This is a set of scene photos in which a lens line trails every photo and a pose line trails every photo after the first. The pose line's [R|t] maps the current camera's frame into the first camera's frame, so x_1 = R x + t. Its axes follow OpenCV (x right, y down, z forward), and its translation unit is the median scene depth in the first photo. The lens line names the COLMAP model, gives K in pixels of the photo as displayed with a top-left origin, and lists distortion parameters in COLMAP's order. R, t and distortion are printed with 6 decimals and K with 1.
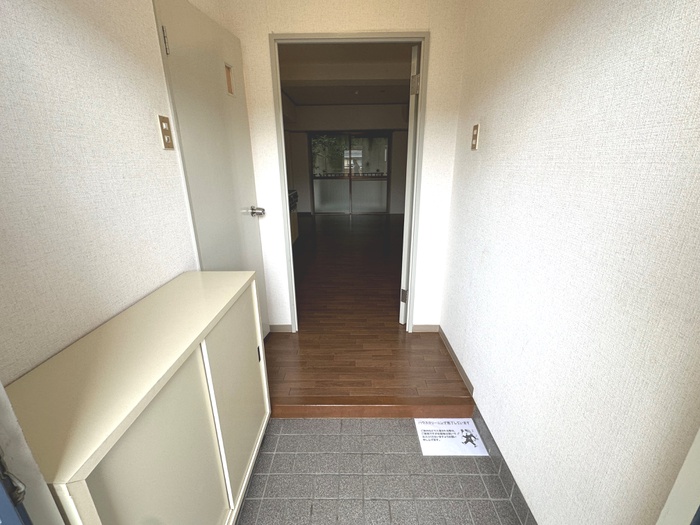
lens RADIAL K [[316.0, 0, 350.0], [0, 316.0, 262.5], [0, 0, 1]] dist [-0.000789, 0.000098]
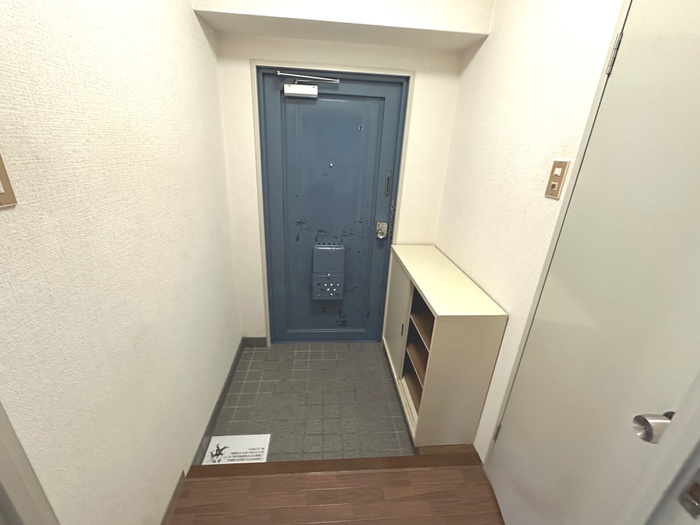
lens RADIAL K [[305.8, 0, 350.0], [0, 305.8, 262.5], [0, 0, 1]] dist [-0.003476, 0.000418]
pose [[-0.995496, -0.005583, -0.094641, 0.051817], [-0.063753, 0.778269, 0.624687, -0.678562], [0.070169, 0.627907, -0.775119, 1.651868]]
